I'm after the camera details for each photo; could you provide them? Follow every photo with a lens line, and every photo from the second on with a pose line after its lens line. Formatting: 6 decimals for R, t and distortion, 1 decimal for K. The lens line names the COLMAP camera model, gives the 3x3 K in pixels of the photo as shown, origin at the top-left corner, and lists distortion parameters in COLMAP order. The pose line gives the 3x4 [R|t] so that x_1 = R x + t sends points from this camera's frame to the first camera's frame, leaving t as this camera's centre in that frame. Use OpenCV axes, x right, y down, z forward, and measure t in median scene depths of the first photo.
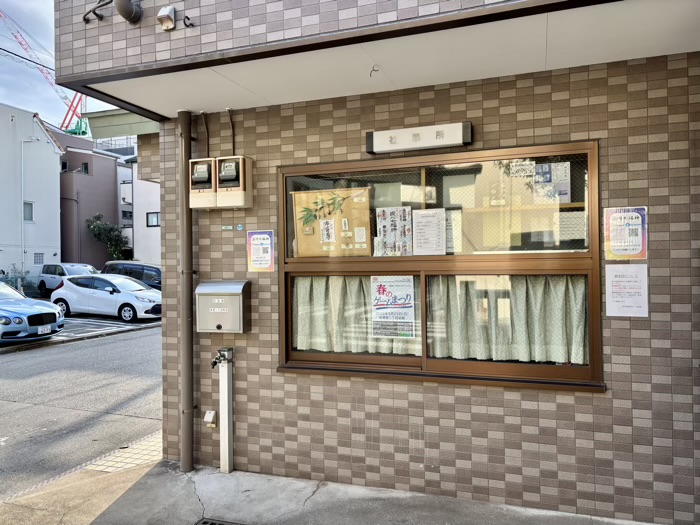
lens RADIAL K [[528.6, 0, 348.6], [0, 528.6, 262.2], [0, 0, 1]] dist [0.050465, -0.054765]
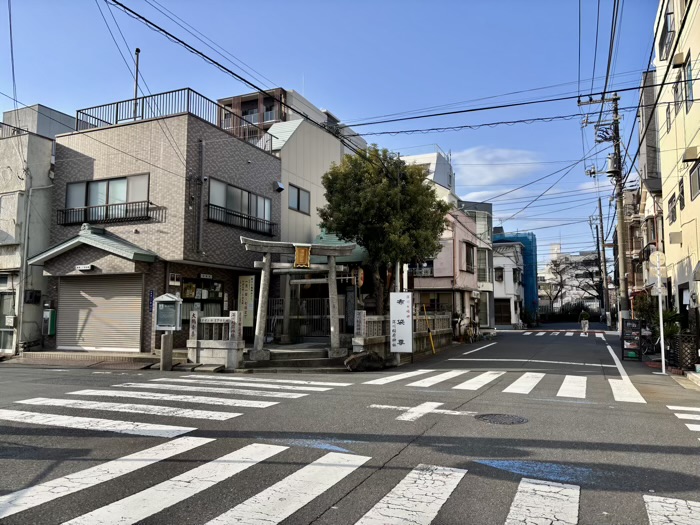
lens RADIAL K [[528.6, 0, 356.2], [0, 528.6, 263.8], [0, 0, 1]] dist [0.050465, -0.054765]
pose [[0.074449, 0.107425, 0.991422, -4.658407], [-0.002268, 0.994196, -0.107556, 0.190247], [-0.997222, 0.005759, 0.074260, -0.811880]]
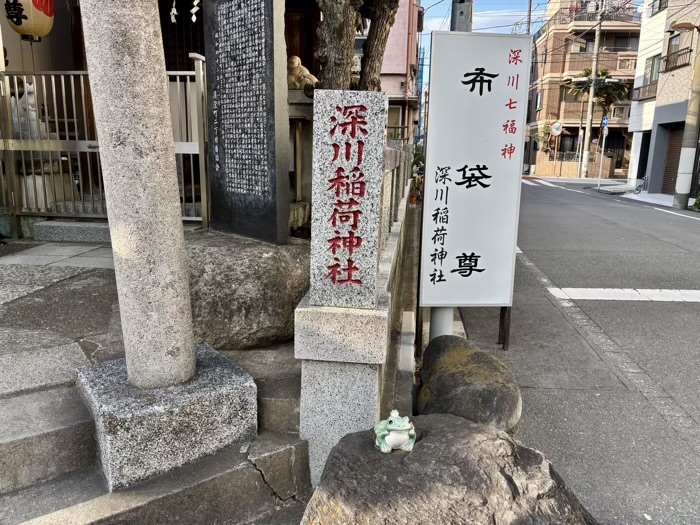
lens RADIAL K [[528.6, 0, 360.7], [0, 528.6, 259.7], [0, 0, 1]] dist [0.050465, -0.054765]
pose [[-0.228949, -0.182750, 0.956130, -1.073886], [-0.020389, 0.982904, 0.182985, 0.175111], [-0.973225, 0.022400, -0.228761, -0.419978]]
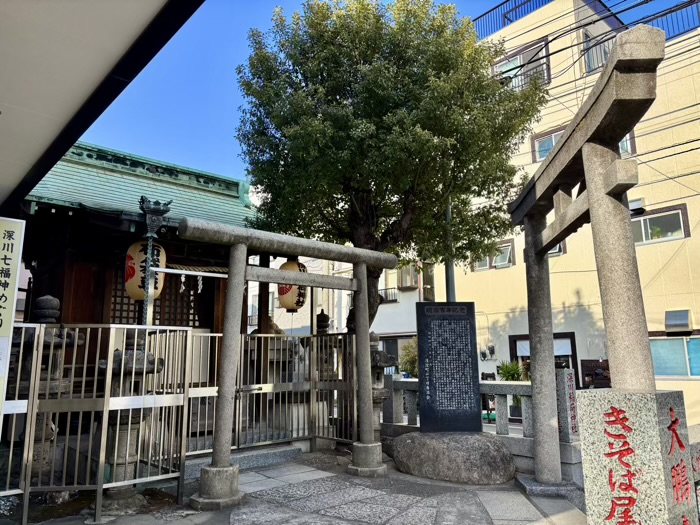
lens RADIAL K [[528.6, 0, 356.6], [0, 528.6, 263.2], [0, 0, 1]] dist [0.050465, -0.054765]
pose [[-0.876299, 0.114065, 0.468069, -0.796317], [0.024108, 0.980732, -0.193864, 0.094707], [-0.481163, -0.158598, -0.862165, 1.216841]]
